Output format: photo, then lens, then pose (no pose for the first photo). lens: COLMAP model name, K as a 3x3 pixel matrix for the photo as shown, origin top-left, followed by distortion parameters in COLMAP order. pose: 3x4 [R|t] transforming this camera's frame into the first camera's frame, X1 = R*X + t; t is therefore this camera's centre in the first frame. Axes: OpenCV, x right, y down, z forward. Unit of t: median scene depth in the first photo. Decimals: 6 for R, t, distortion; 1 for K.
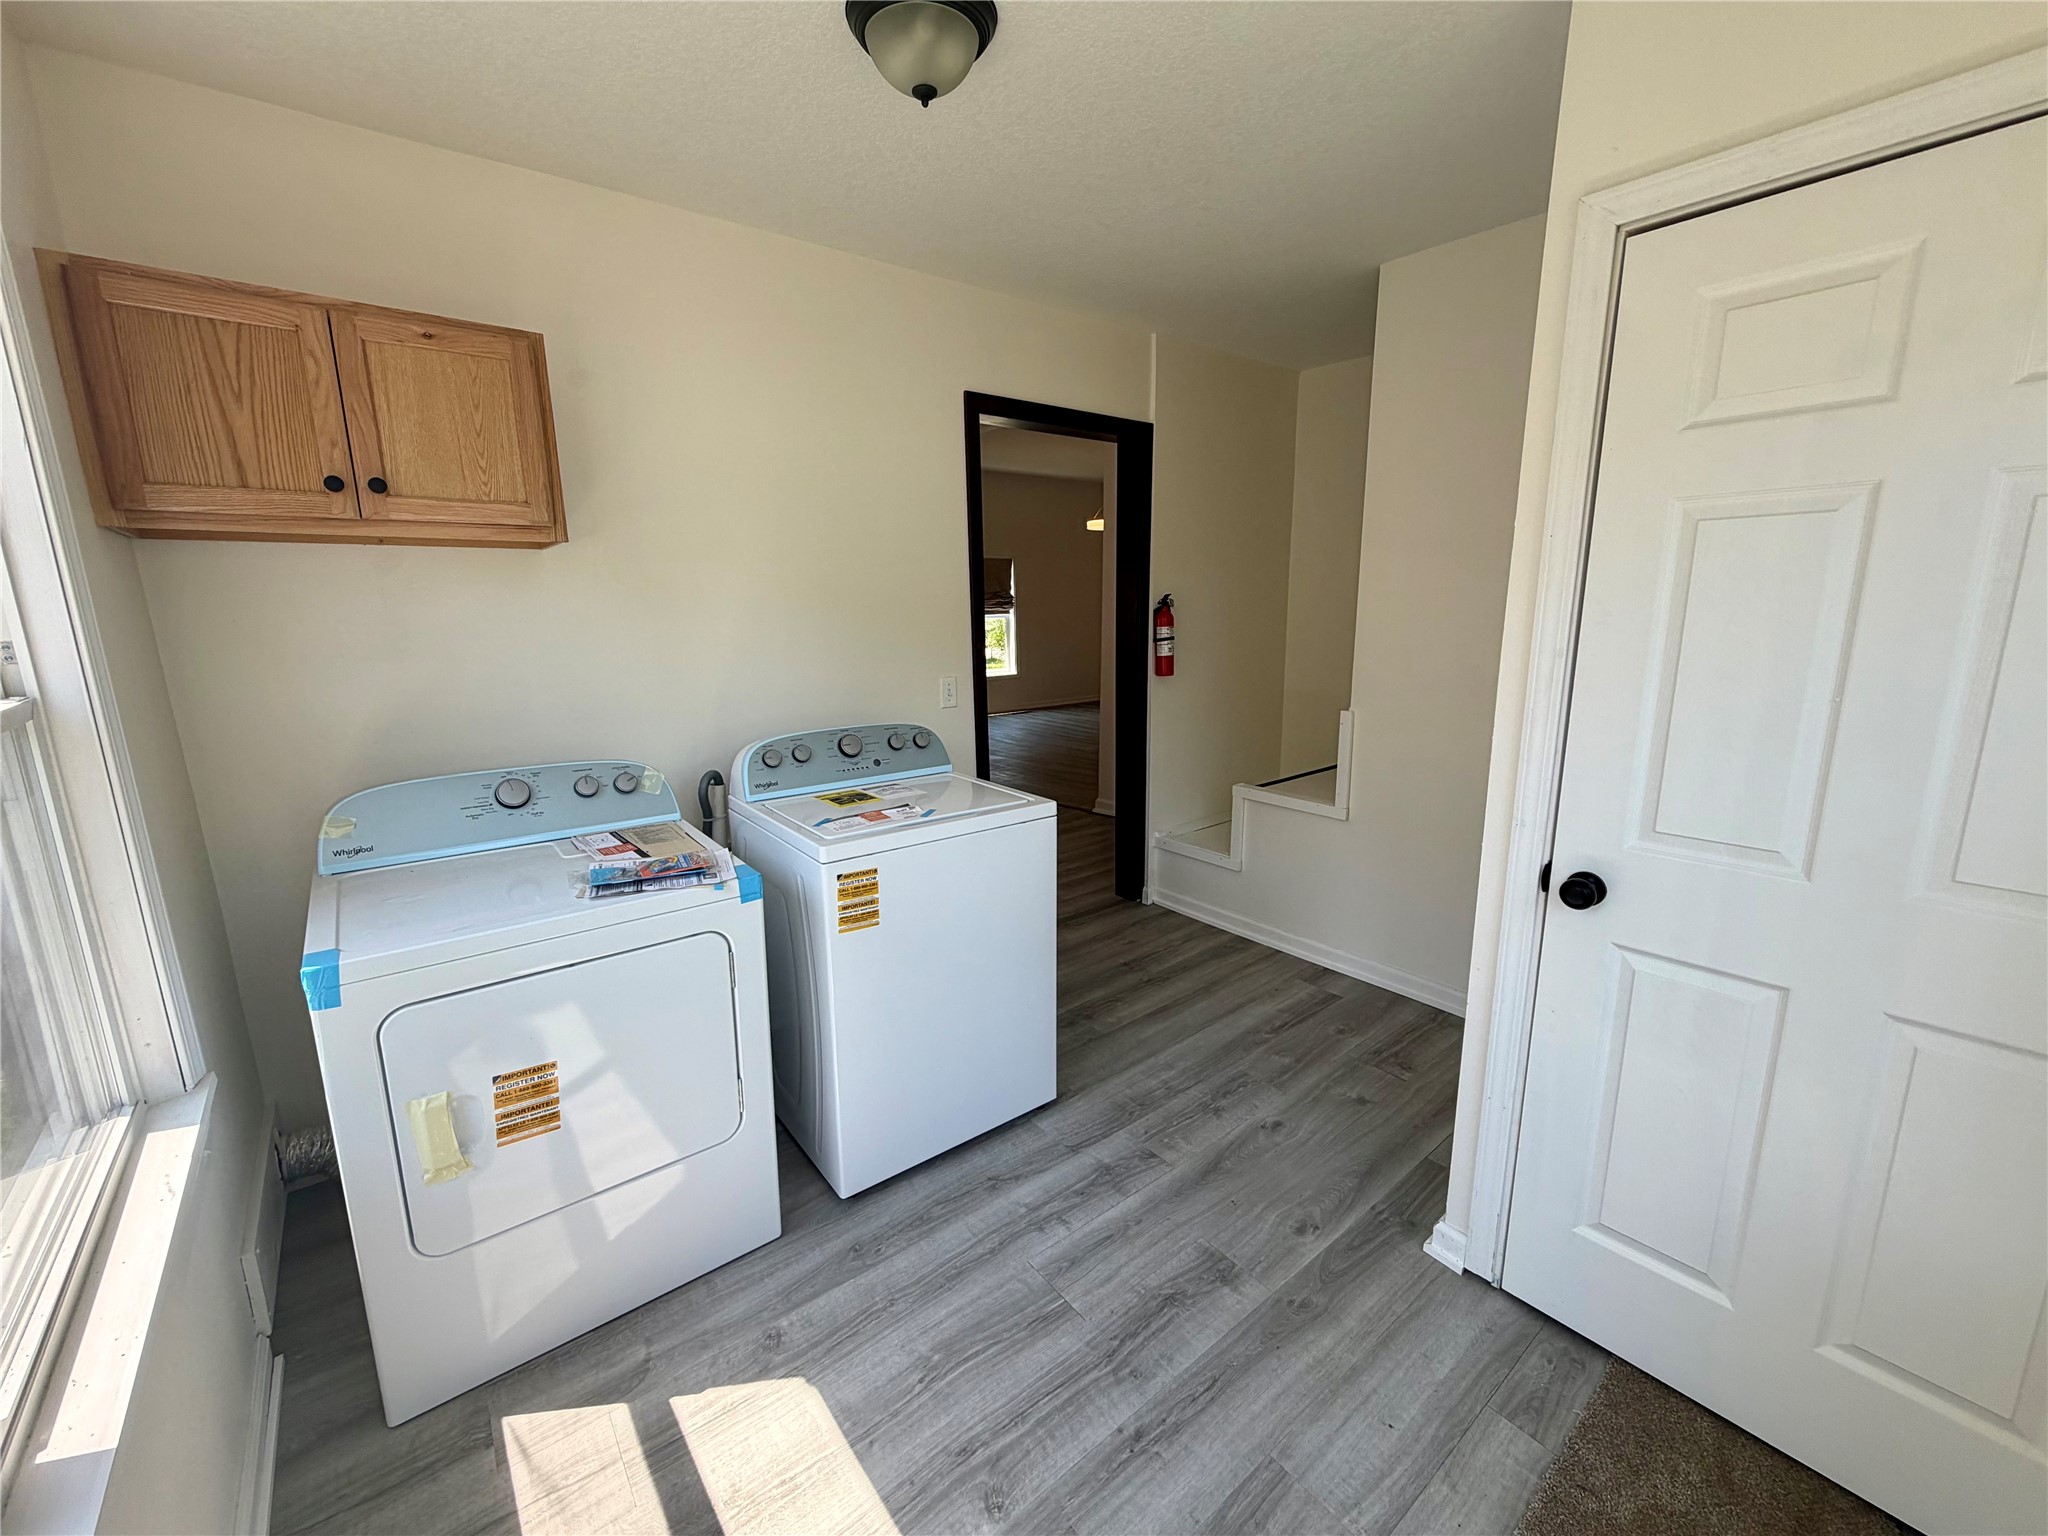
lens RADIAL K [[815.5, 0, 1020.1], [0, 815.5, 766.6], [0, 0, 1]] dist [-0.000197, 0.000299]
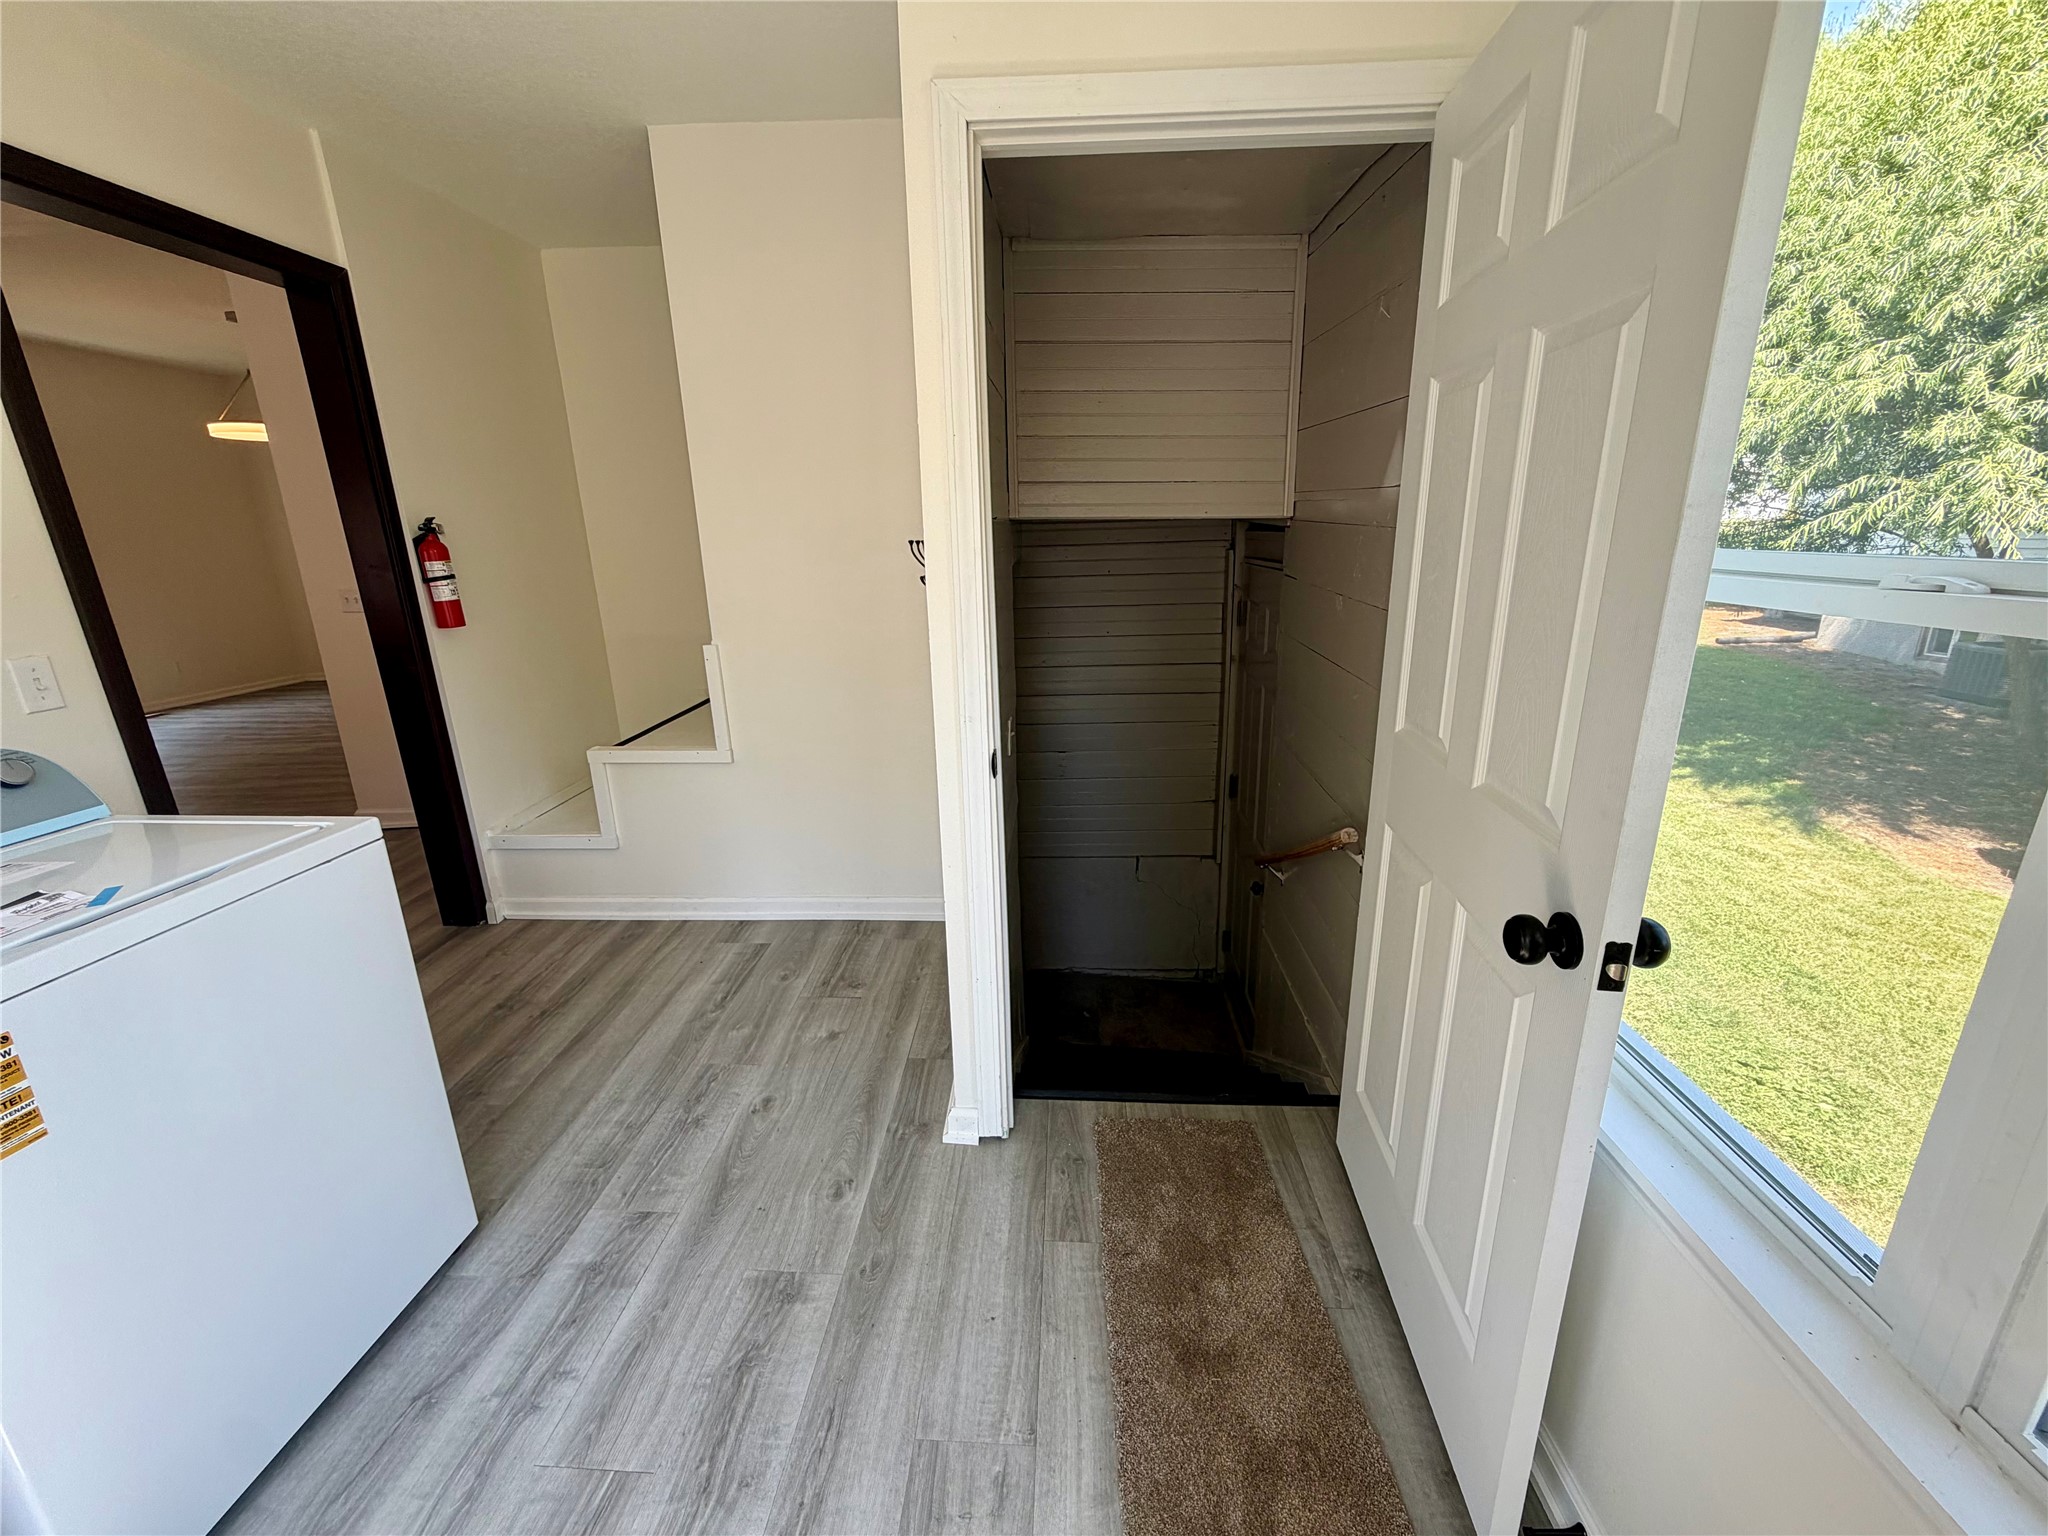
lens RADIAL K [[815.5, 0, 1020.1], [0, 815.5, 766.6], [0, 0, 1]] dist [-0.000197, 0.000299]
pose [[0.660805, -0.208622, 0.720981, -0.087864], [0.162767, 0.977566, 0.133686, -0.000807], [-0.732696, 0.029012, 0.679937, 0.193762]]
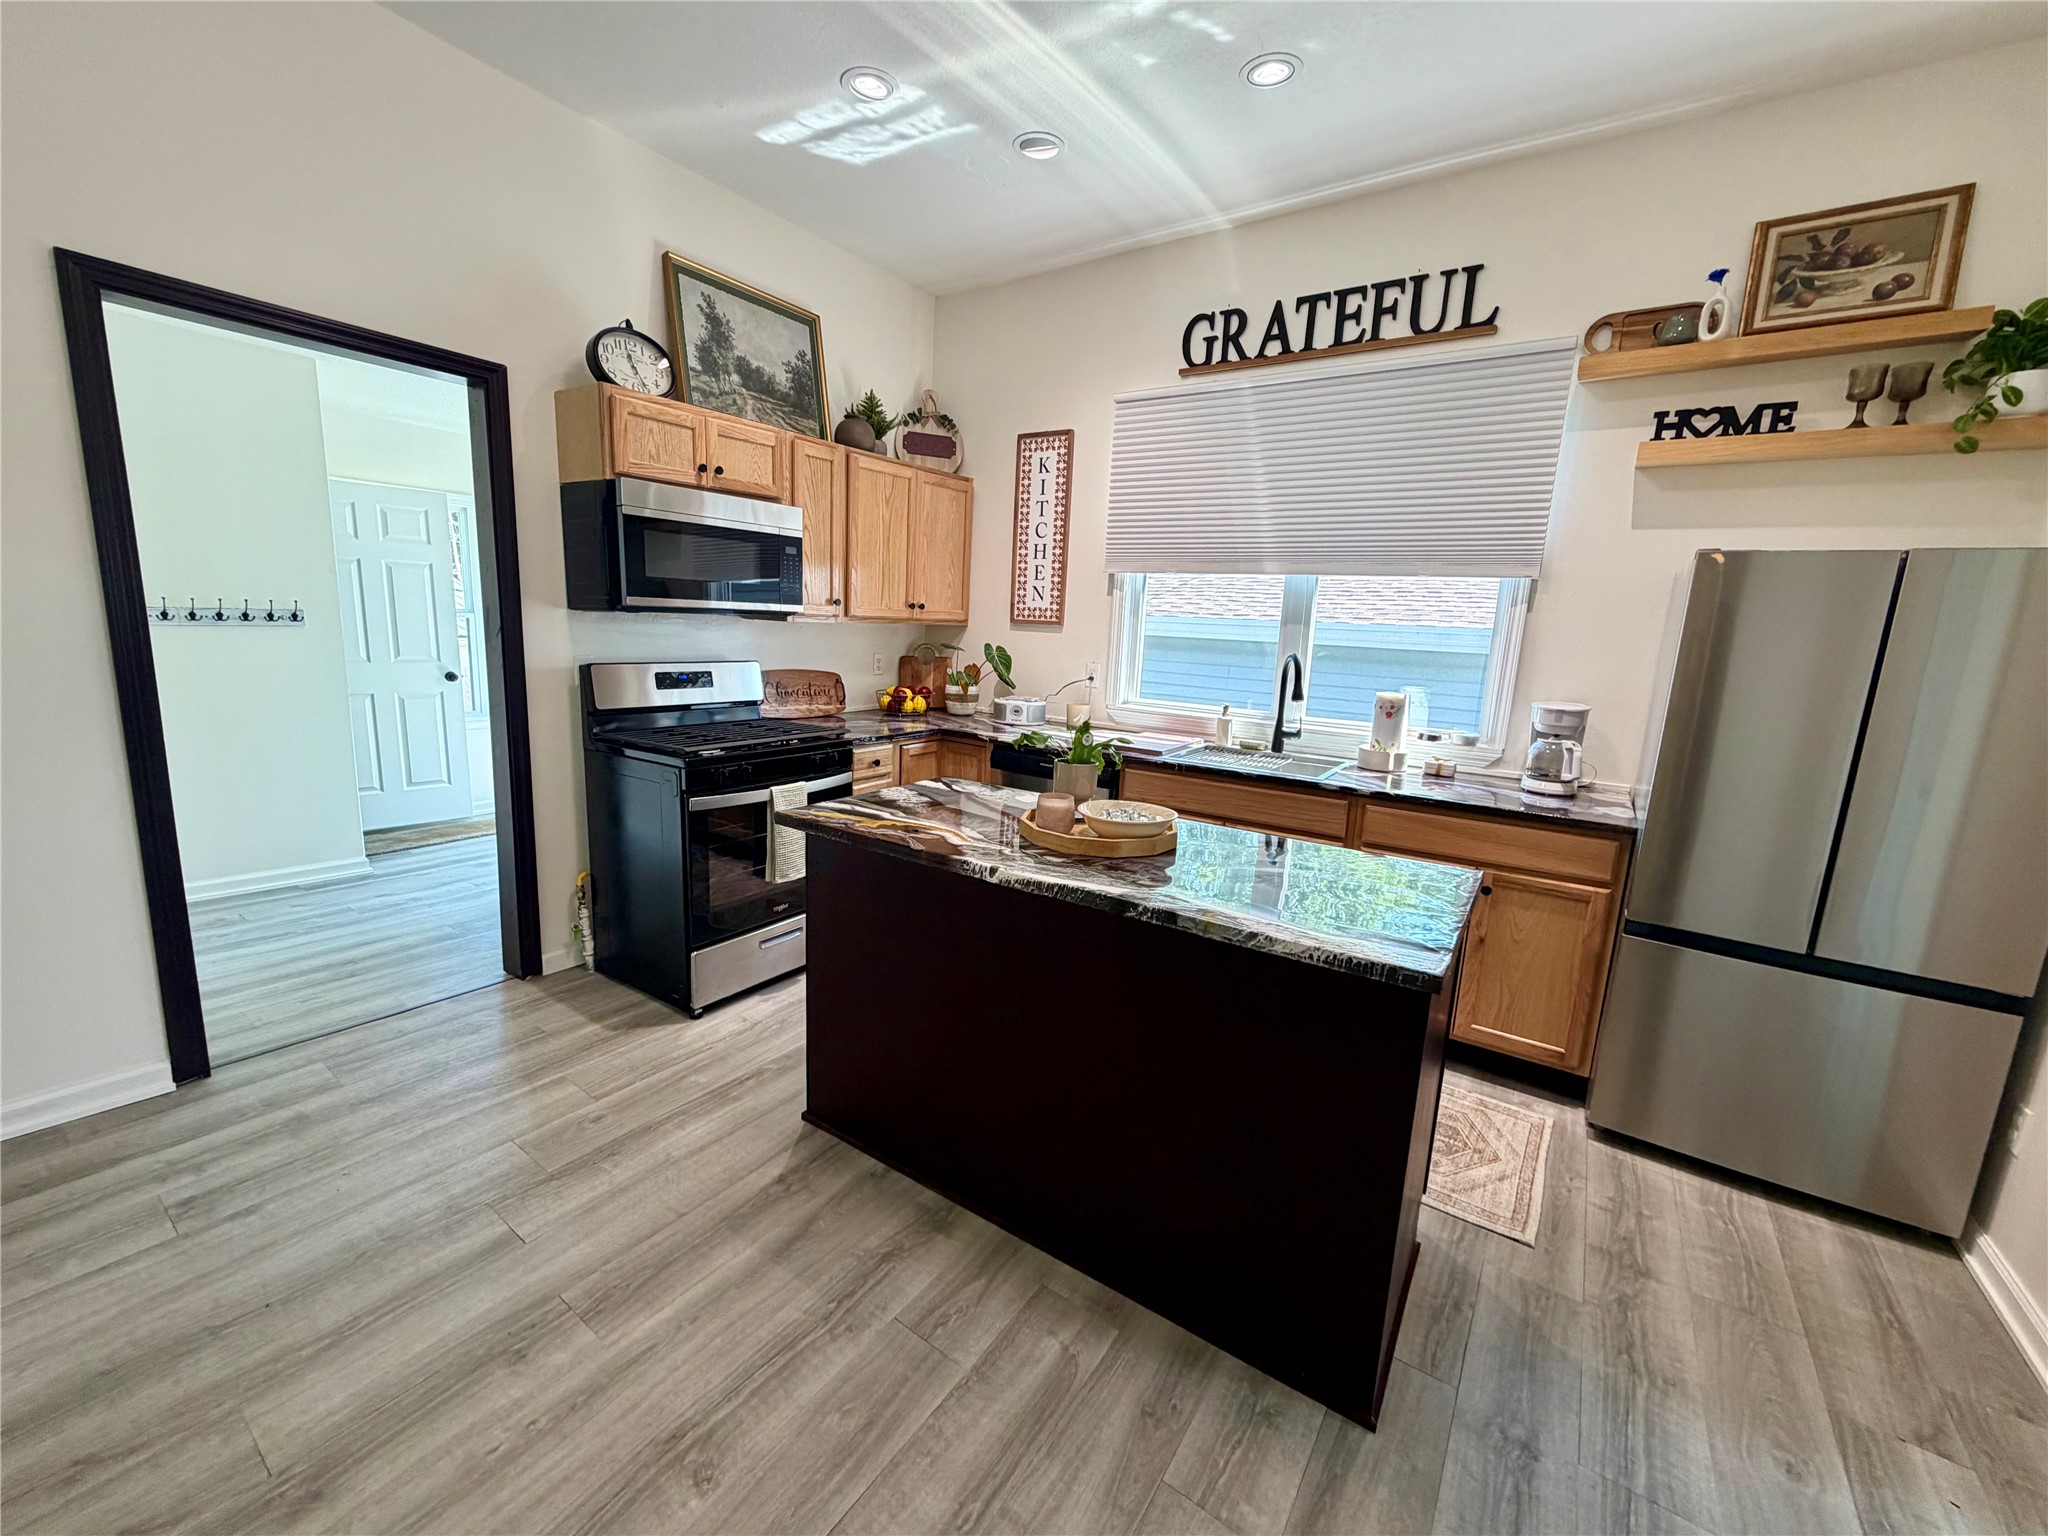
lens RADIAL K [[815.5, 0, 1020.1], [0, 815.5, 766.6], [0, 0, 1]] dist [-0.000197, 0.000299]
pose [[-0.958690, 0.022489, -0.283564, -0.570972], [-0.087220, 0.925612, 0.368287, -0.647337], [0.270753, 0.377806, -0.885413, 3.231695]]
